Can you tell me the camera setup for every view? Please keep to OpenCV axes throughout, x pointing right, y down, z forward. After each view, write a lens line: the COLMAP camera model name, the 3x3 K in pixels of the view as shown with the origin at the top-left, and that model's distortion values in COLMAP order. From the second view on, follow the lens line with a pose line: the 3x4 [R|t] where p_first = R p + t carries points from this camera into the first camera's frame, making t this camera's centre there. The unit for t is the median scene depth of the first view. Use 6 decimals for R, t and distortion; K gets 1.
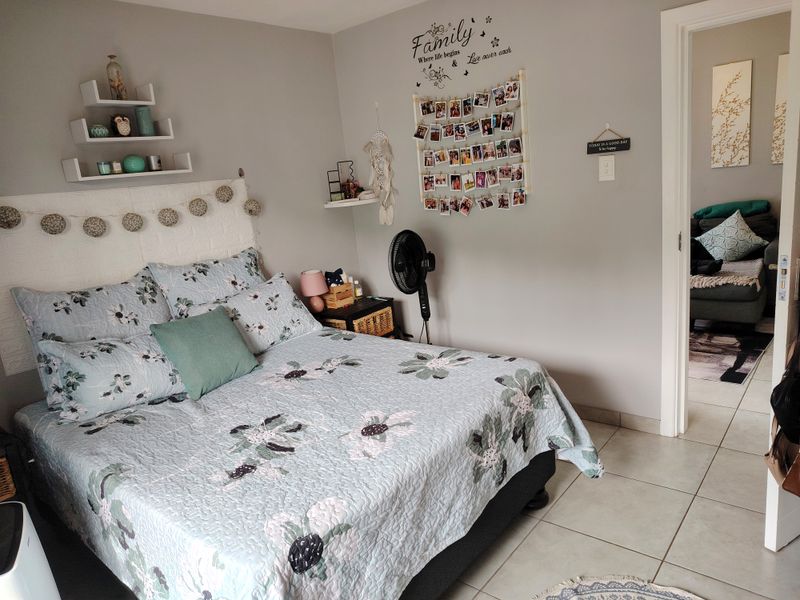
lens RADIAL K [[560.5, 0, 405.1], [0, 560.5, 302.0], [0, 0, 1]] dist [-0.000397, -0.001359]
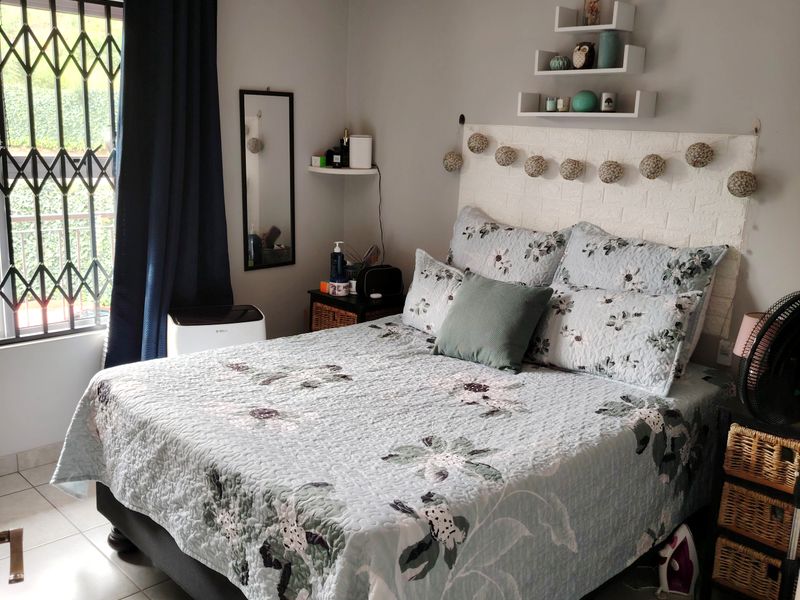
lens RADIAL K [[747.2, 0, 402.4], [0, 747.2, 299.2], [0, 0, 1]] dist [0.064306, 0.000000]
pose [[-0.114206, 0.308074, -0.944483, 0.736789], [-0.259085, 0.908568, 0.327687, -0.287031], [0.959079, 0.282125, -0.023946, 0.879330]]
